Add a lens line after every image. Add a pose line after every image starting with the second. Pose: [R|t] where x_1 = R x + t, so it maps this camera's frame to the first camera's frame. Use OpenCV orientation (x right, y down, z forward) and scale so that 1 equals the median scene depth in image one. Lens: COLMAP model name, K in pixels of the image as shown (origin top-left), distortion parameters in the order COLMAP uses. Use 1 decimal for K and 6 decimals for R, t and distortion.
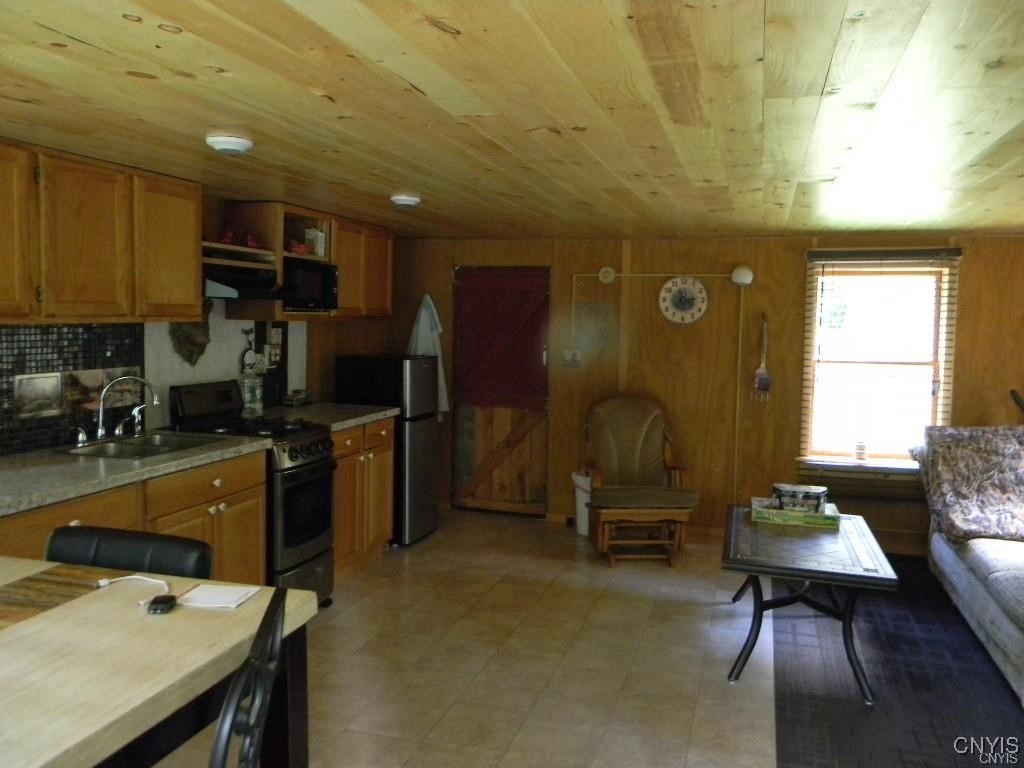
lens RADIAL K [[831.6, 0, 515.3], [0, 831.6, 376.7], [0, 0, 1]] dist [0.007534, -0.021147]
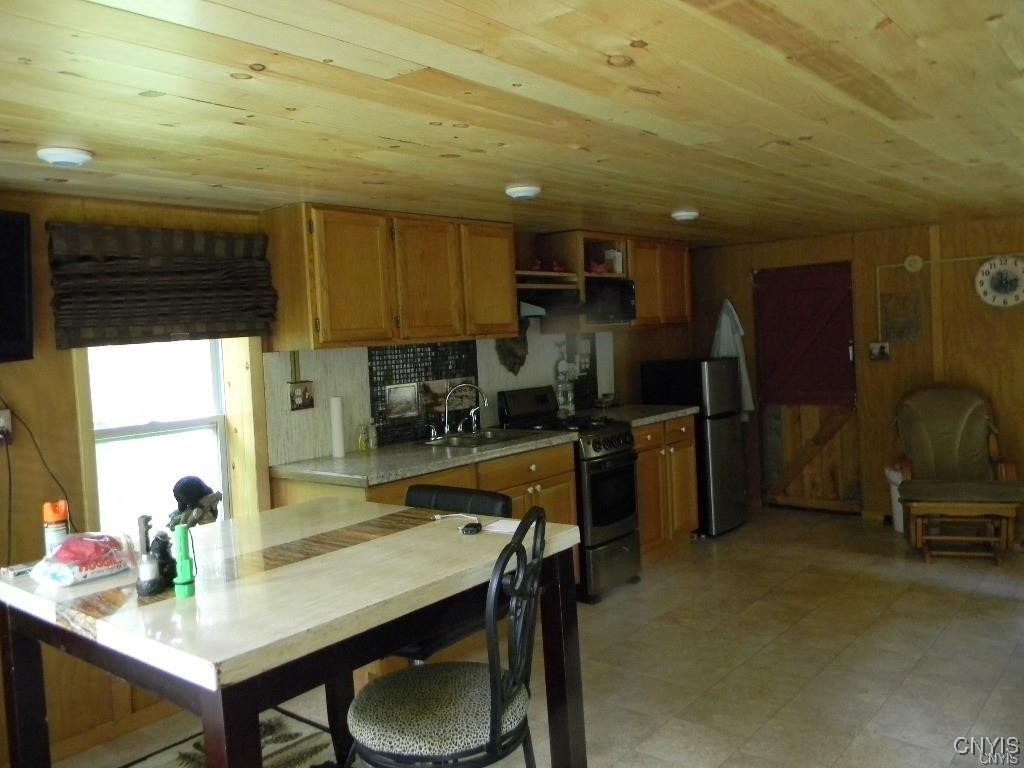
lens RADIAL K [[831.6, 0, 515.3], [0, 831.6, 376.7], [0, 0, 1]] dist [0.007534, -0.021147]
pose [[0.920476, -0.049447, -0.387657, 0.071852], [0.043081, 0.998756, -0.025100, 0.018538], [0.388416, 0.006403, 0.921462, -0.098044]]
